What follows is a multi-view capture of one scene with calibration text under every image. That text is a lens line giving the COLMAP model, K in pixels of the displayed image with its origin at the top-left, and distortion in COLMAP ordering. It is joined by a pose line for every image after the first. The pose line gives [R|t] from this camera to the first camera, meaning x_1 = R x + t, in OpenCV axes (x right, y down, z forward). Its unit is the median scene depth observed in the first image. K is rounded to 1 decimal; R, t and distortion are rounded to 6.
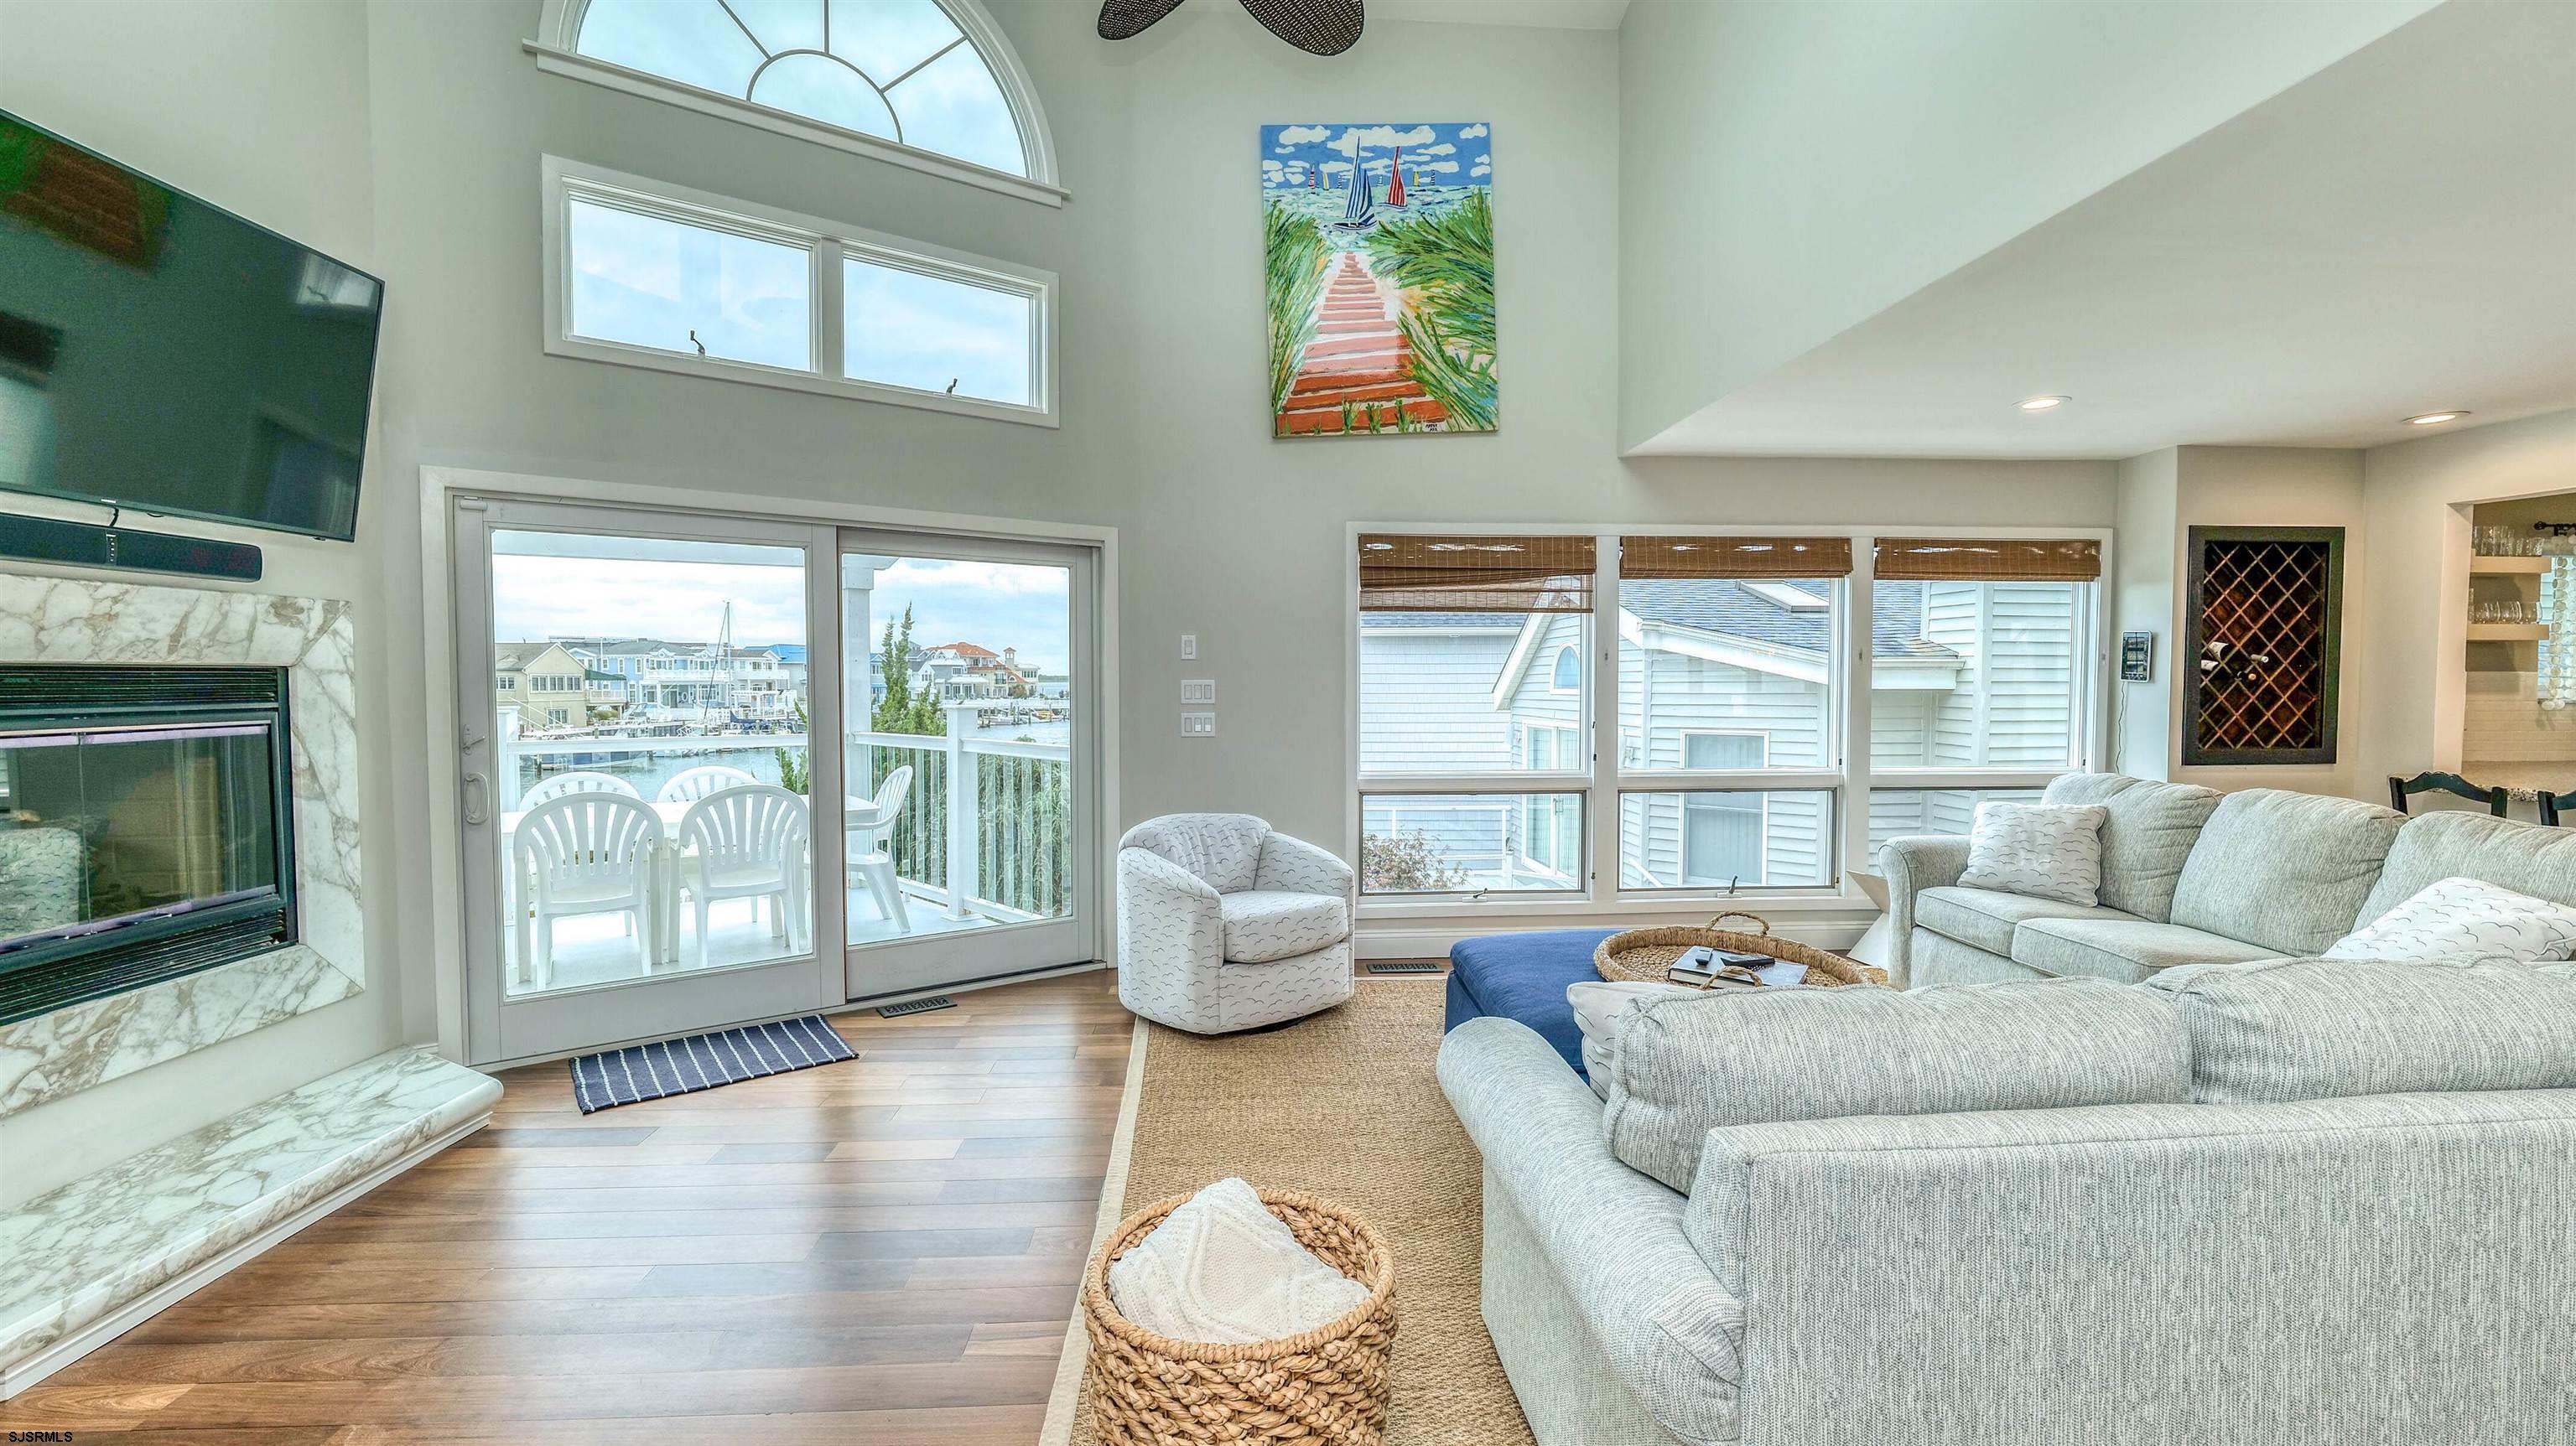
lens RADIAL K [[1058.4, 0, 1288.0], [0, 1058.4, 723.0], [0, 0, 1]] dist [-0.011956, -0.000494]
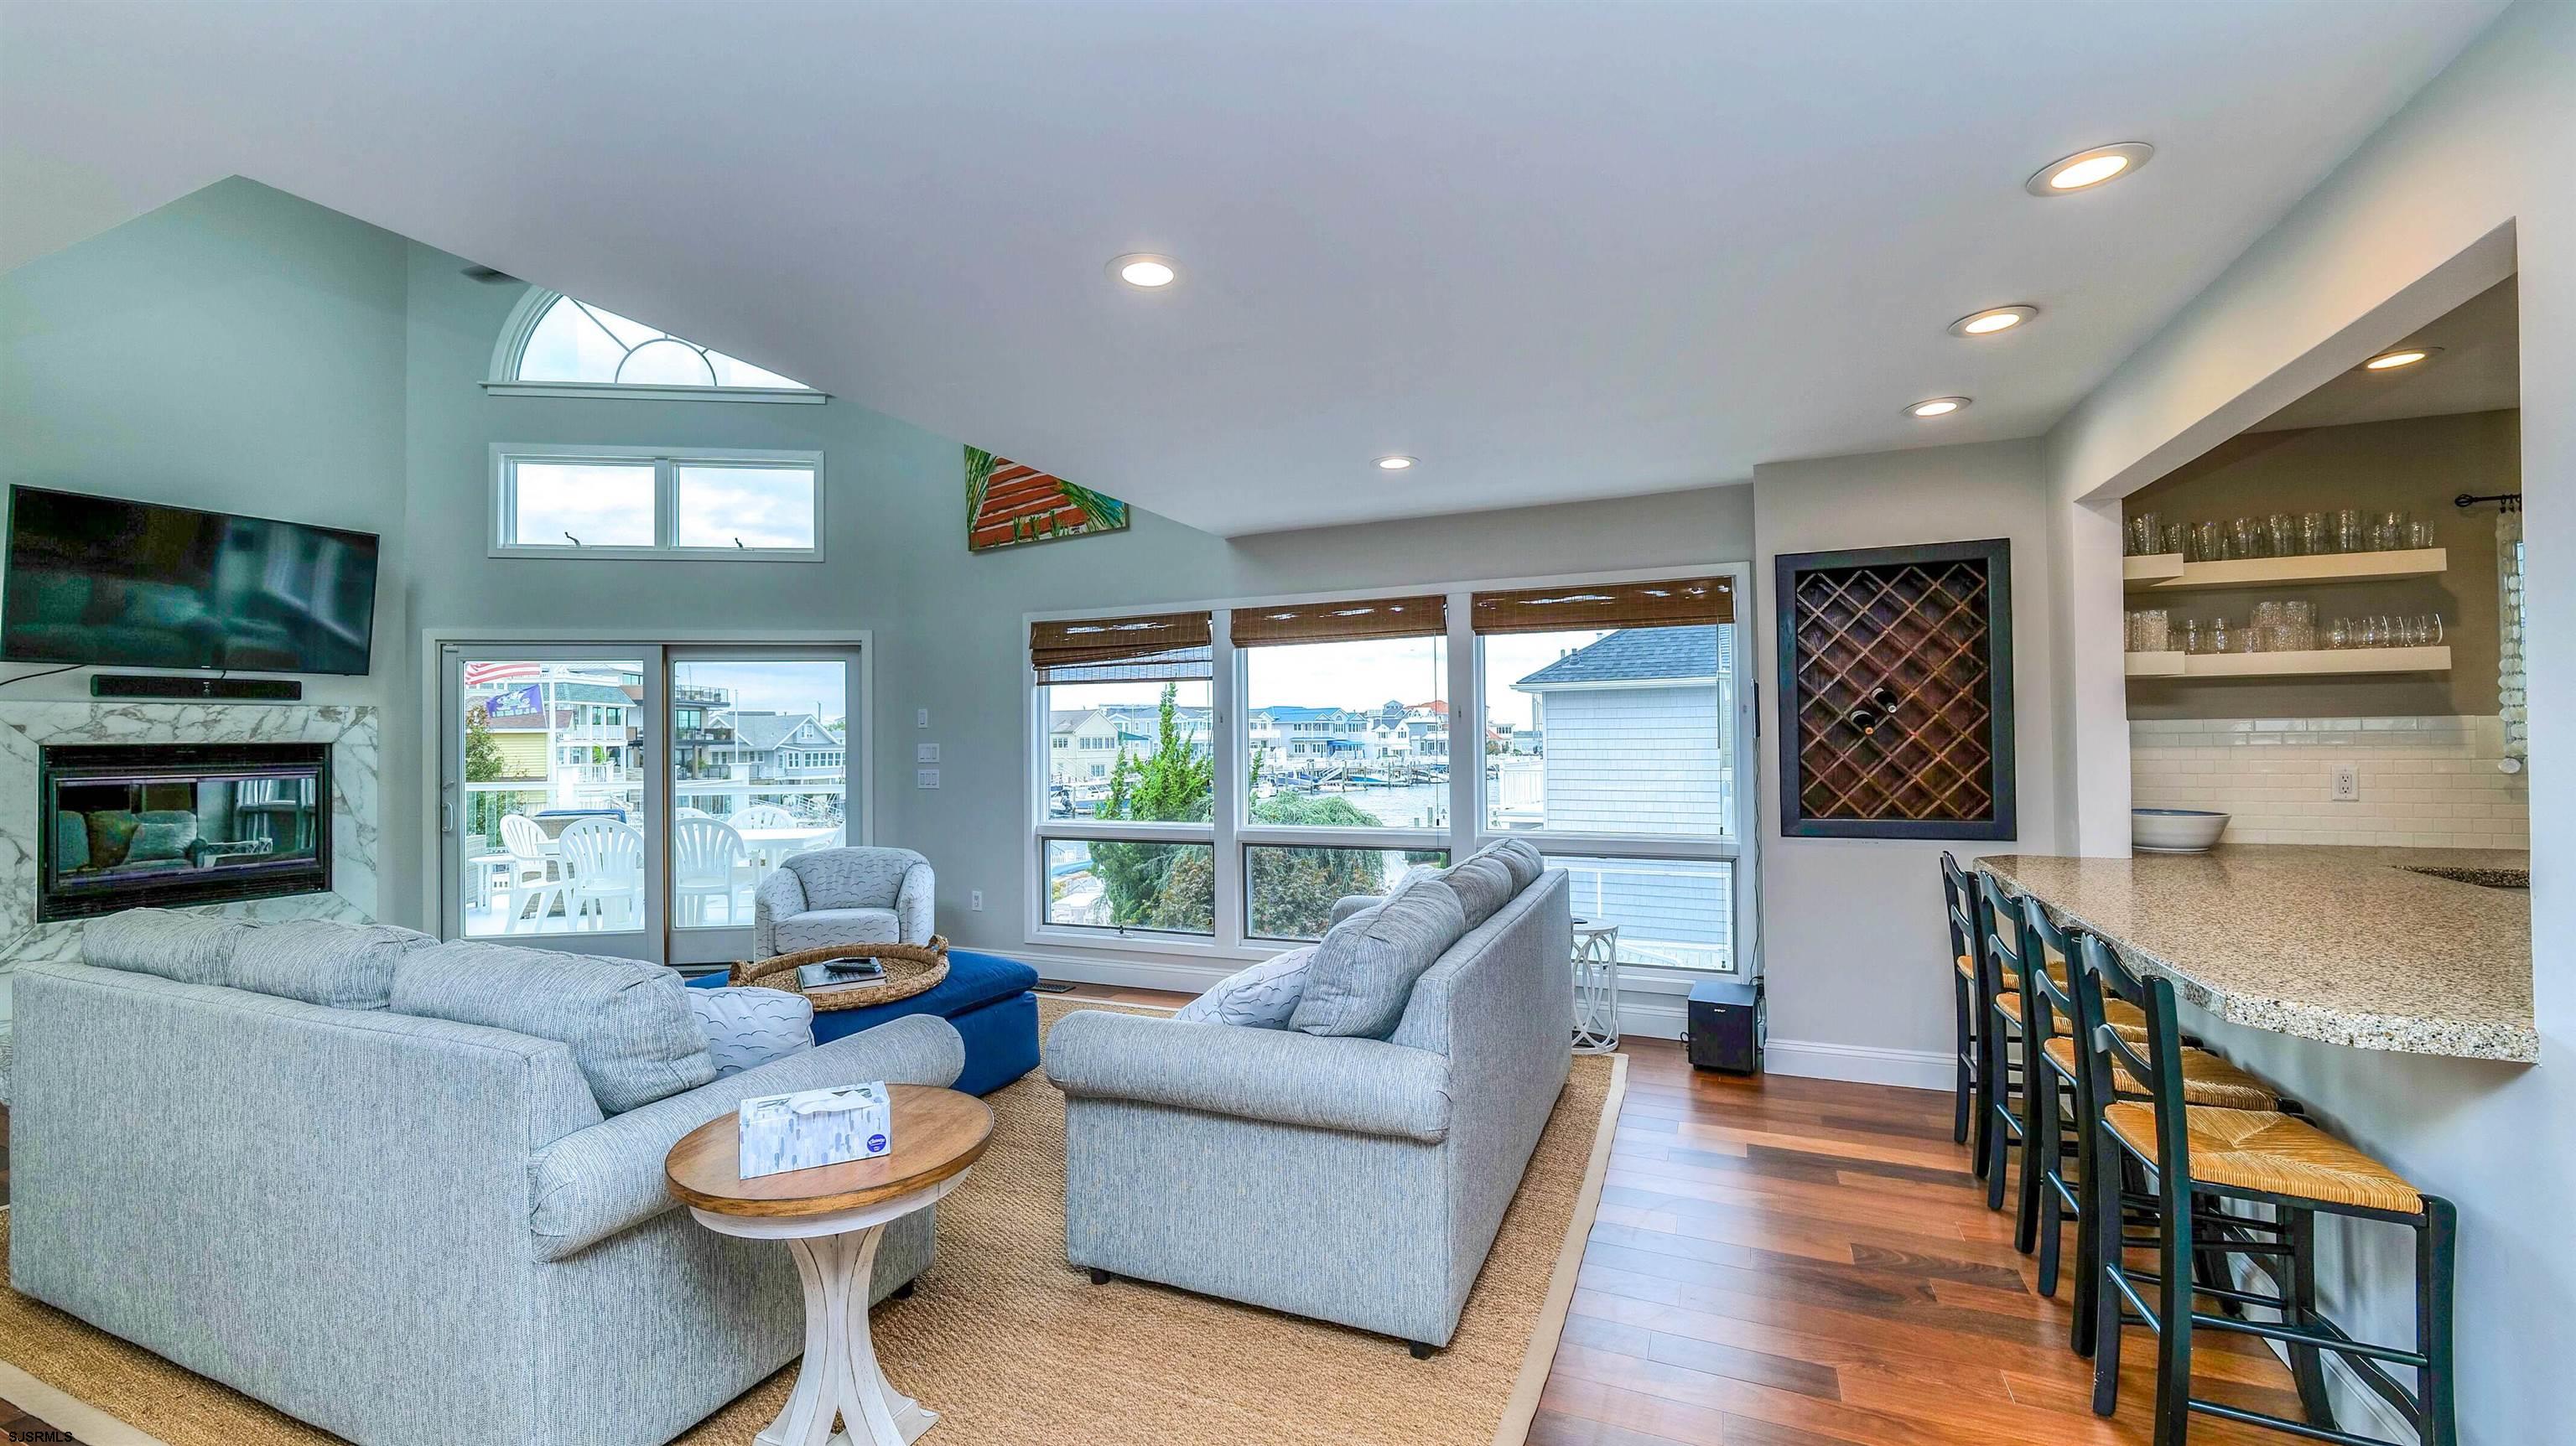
lens RADIAL K [[1067.7, 0, 1274.8], [0, 1067.7, 721.2], [0, 0, 1]] dist [-0.010139, -0.000047]
pose [[0.888388, -0.016880, -0.458782, 0.935621], [-0.007987, 0.998604, -0.052208, -0.004573], [0.459023, 0.050045, 0.887014, 0.051824]]
